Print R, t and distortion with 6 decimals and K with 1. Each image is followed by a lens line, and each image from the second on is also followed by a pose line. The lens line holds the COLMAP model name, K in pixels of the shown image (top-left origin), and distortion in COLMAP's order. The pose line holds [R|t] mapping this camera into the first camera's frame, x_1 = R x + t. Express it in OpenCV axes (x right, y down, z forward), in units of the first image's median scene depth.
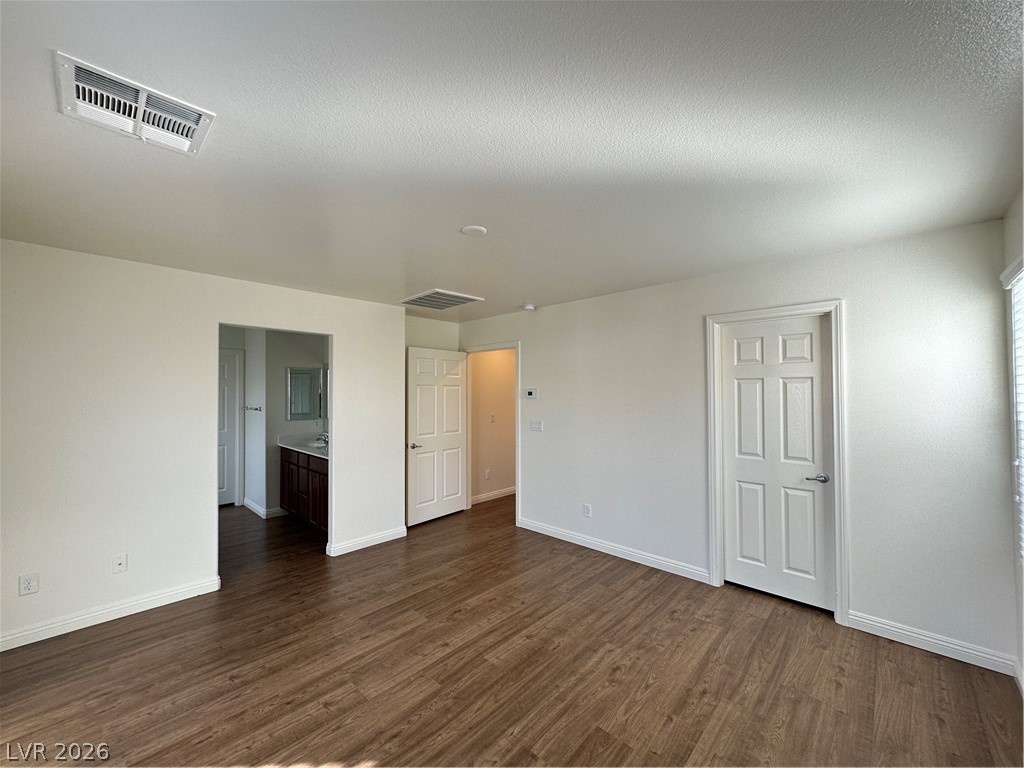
lens RADIAL K [[405.6, 0, 511.2], [0, 405.6, 386.3], [0, 0, 1]] dist [0.000879, 0.000094]
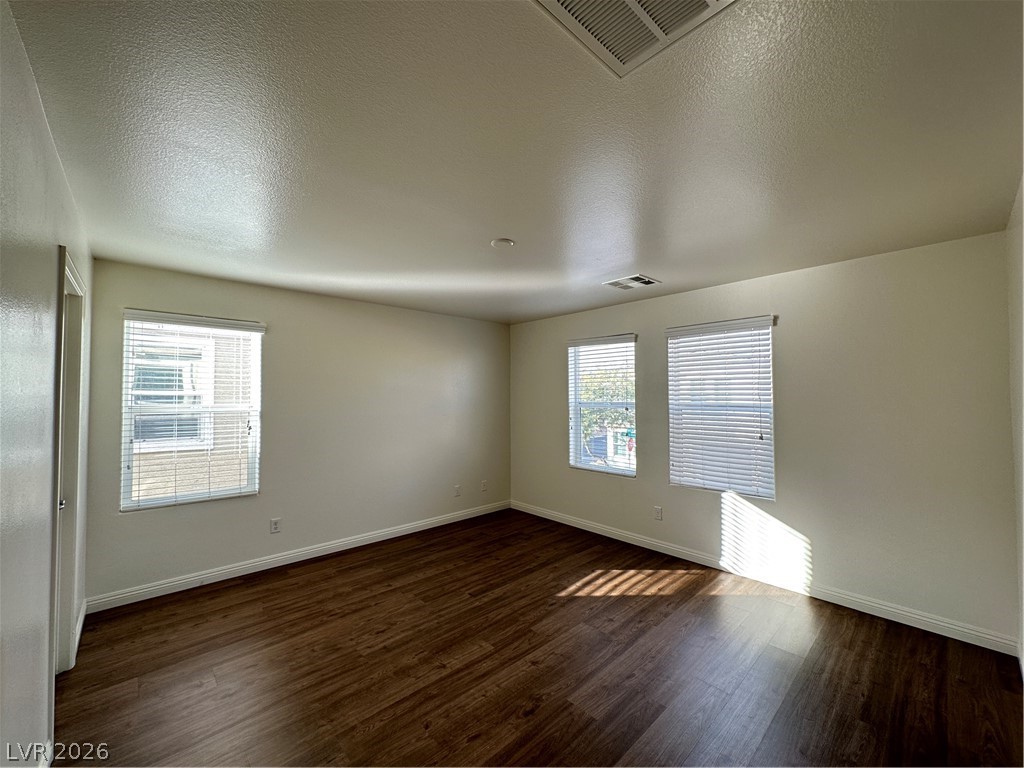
lens RADIAL K [[405.6, 0, 510.3], [0, 405.6, 385.9], [0, 0, 1]] dist [0.000879, 0.000094]
pose [[-0.997795, 0.006557, 0.066041, -0.180152], [0.004092, 0.999292, -0.037387, 0.041054], [-0.066239, -0.037034, -0.997116, 2.043402]]
